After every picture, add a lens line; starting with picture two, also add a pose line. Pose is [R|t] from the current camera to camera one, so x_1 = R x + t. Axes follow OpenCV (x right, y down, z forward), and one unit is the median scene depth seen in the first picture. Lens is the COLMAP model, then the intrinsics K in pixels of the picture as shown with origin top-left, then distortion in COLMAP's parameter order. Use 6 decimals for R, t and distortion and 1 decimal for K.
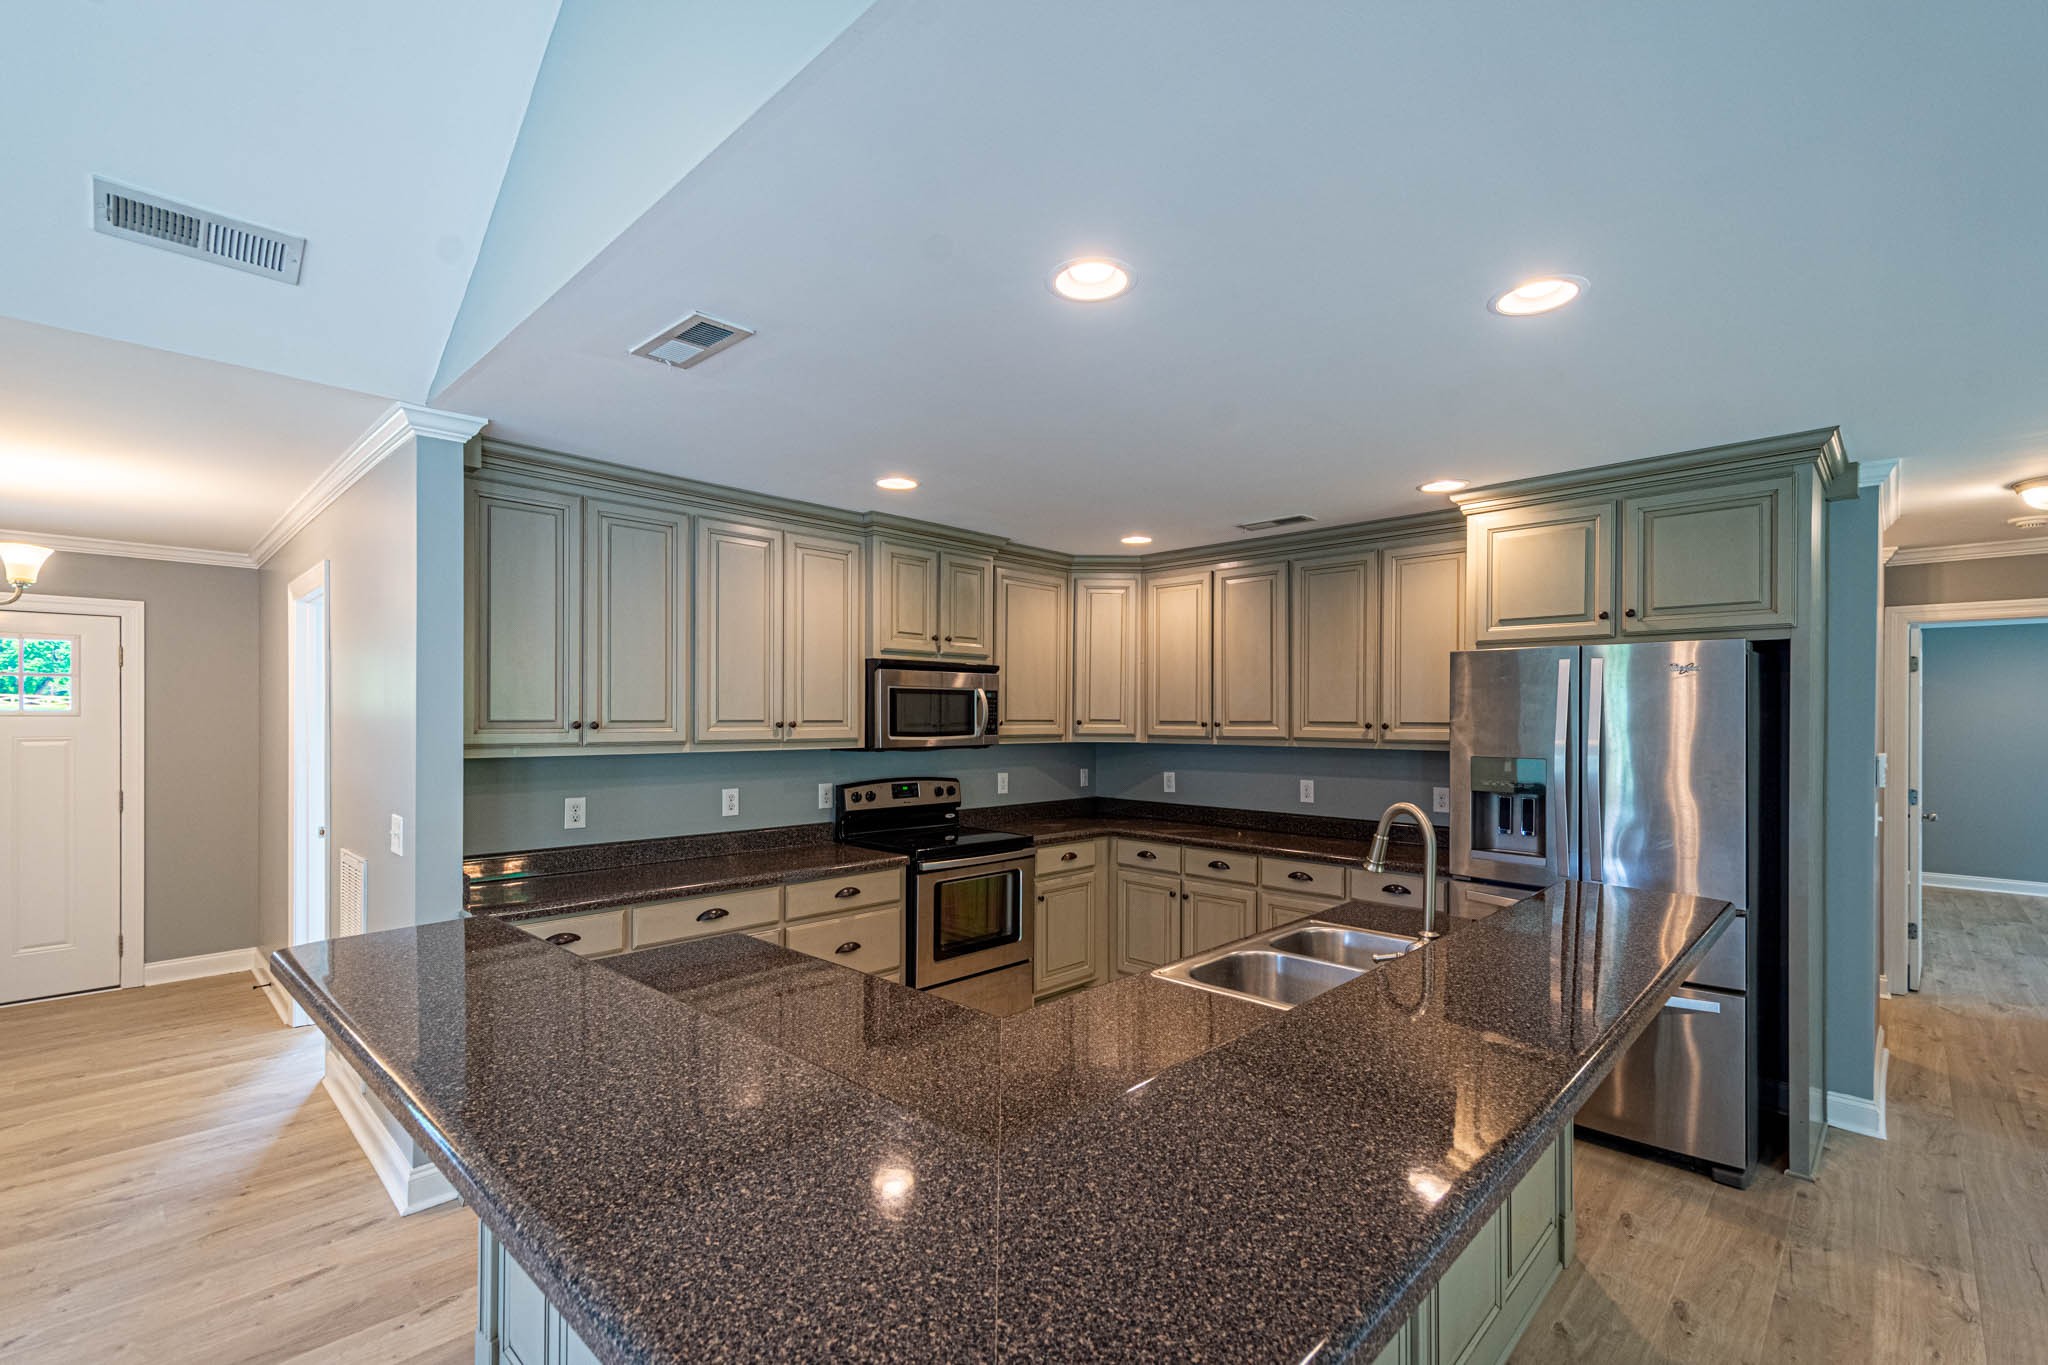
lens RADIAL K [[894.1, 0, 1022.4], [0, 894.1, 707.9], [0, 0, 1]] dist [0.013133, 0.000261]
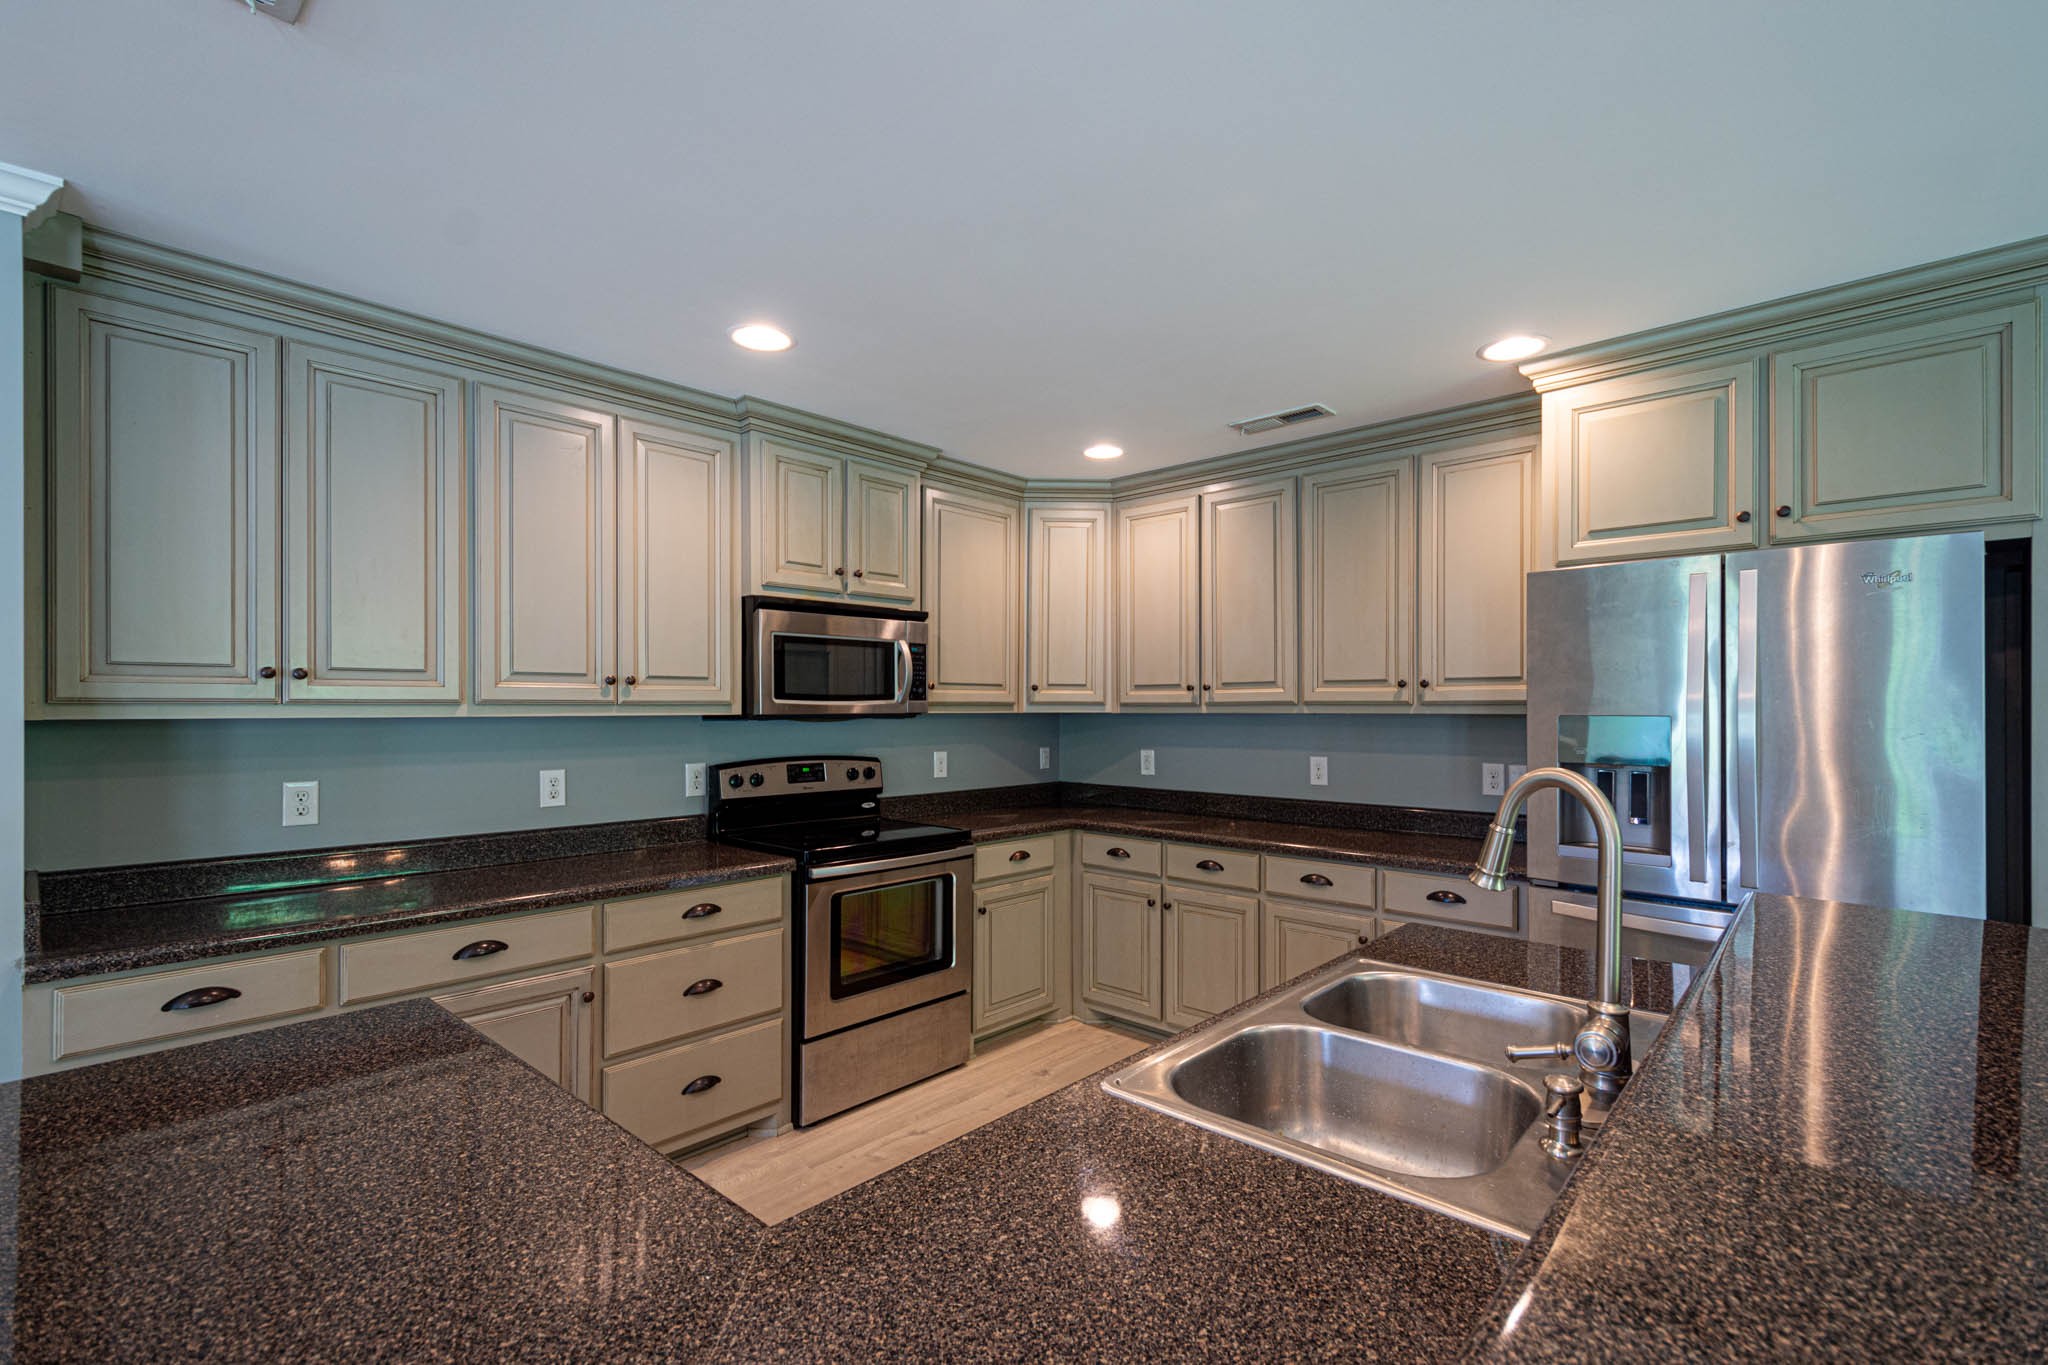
lens RADIAL K [[910.0, 0, 1027.9], [0, 910.0, 699.0], [0, 0, 1]] dist [0.003255, 0.001188]
pose [[0.999613, -0.004560, 0.027451, 0.042357], [0.004544, 0.999989, 0.000636, 0.031446], [-0.027454, -0.000511, 0.999623, 0.225583]]
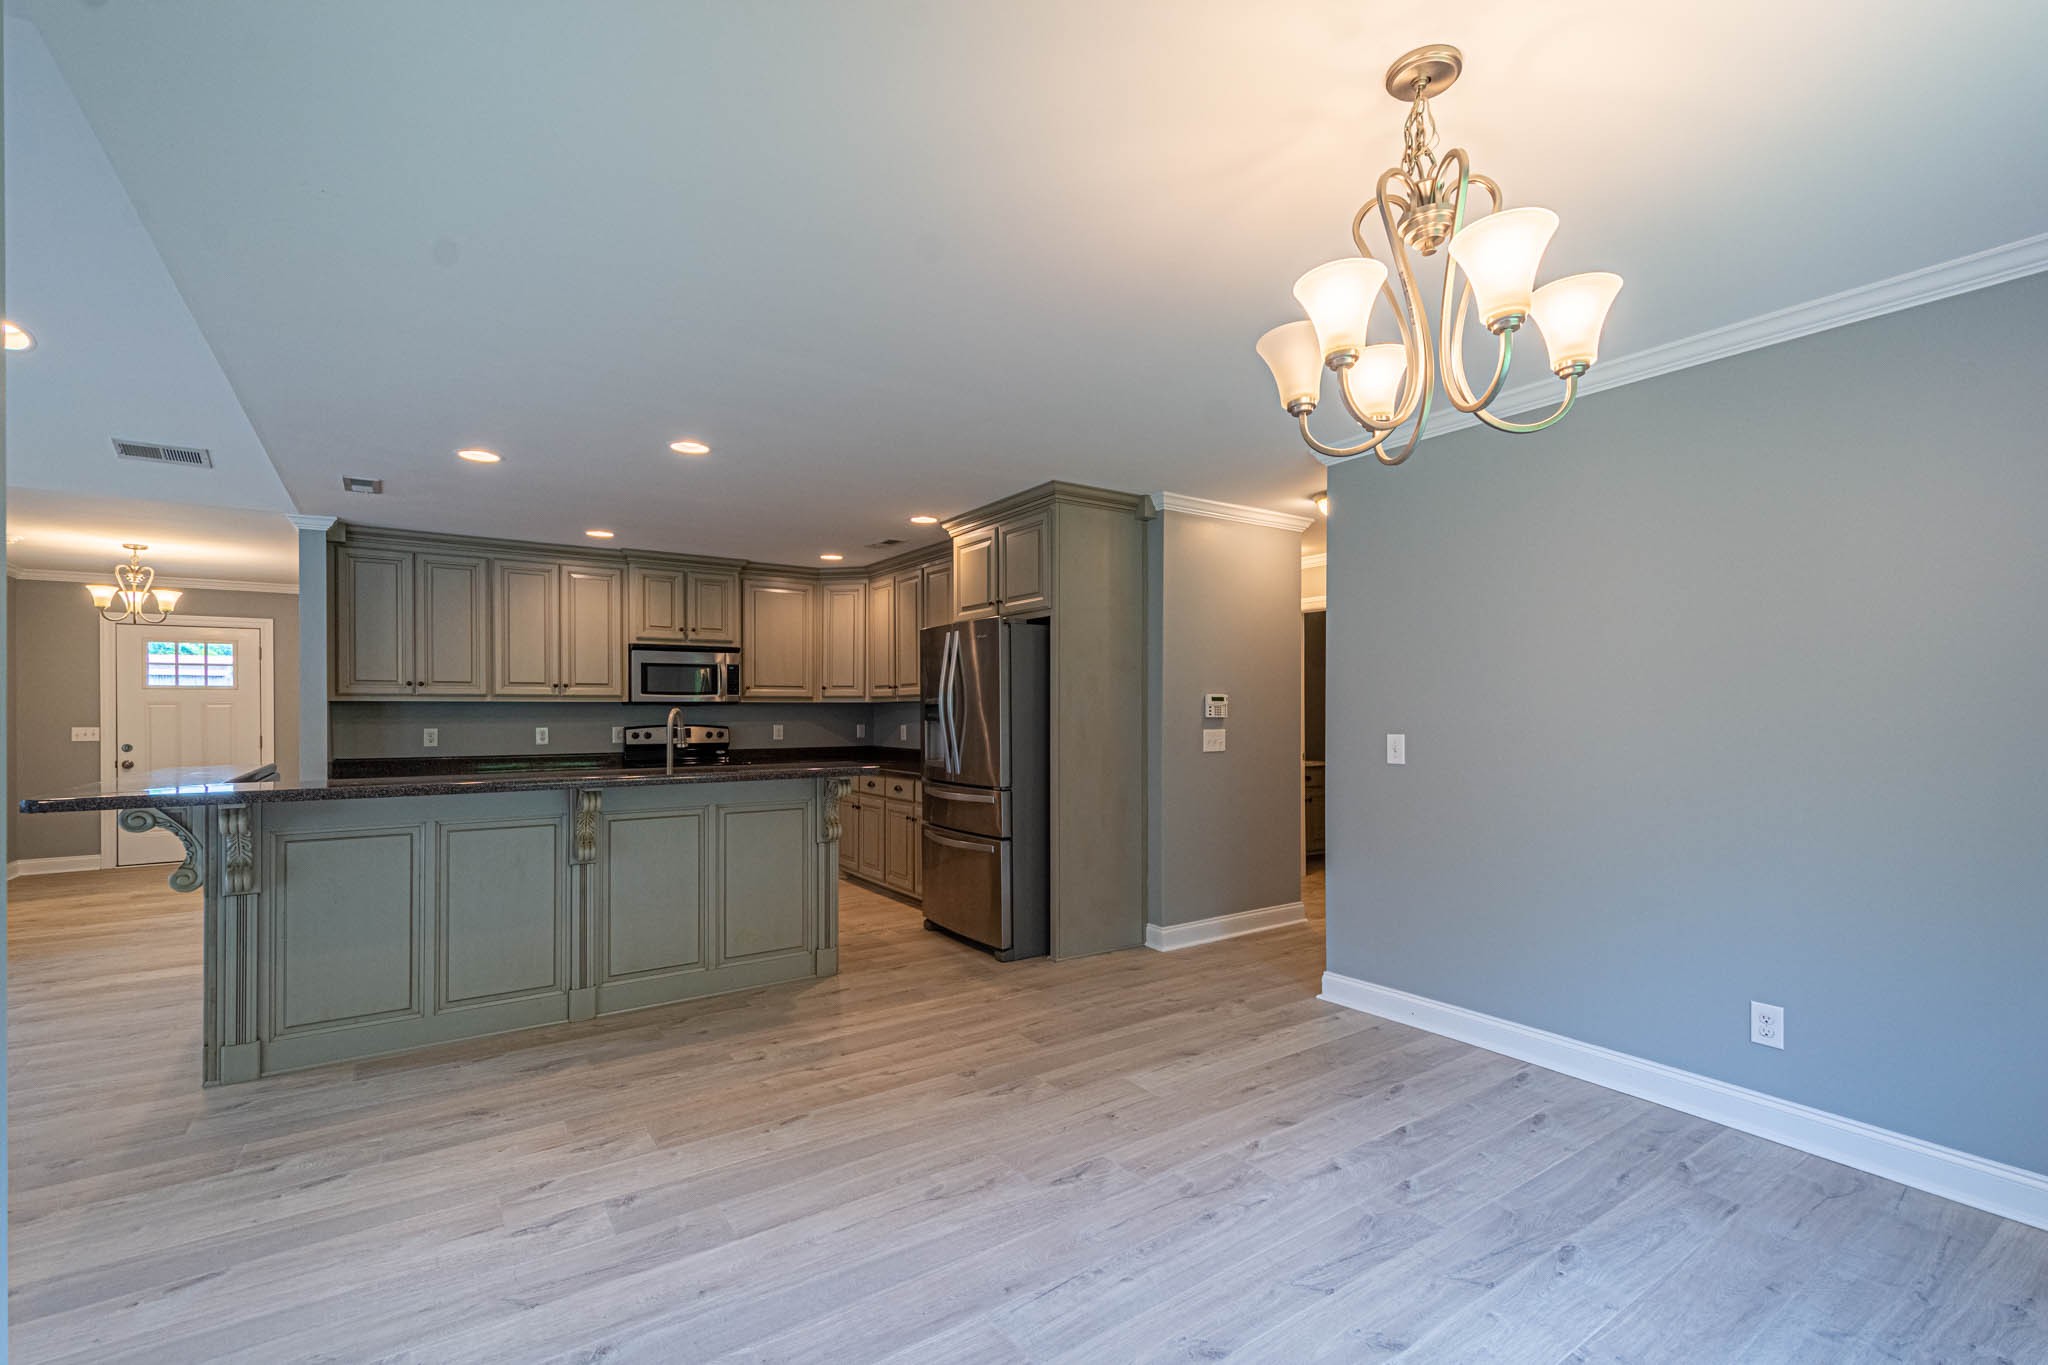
lens RADIAL K [[894.1, 0, 1022.4], [0, 894.1, 707.9], [0, 0, 1]] dist [0.013133, 0.000261]
pose [[0.979577, -0.006327, -0.200971, 0.783556], [0.007739, 0.999951, 0.006243, 0.049672], [0.200921, -0.007671, 0.979577, -0.367283]]
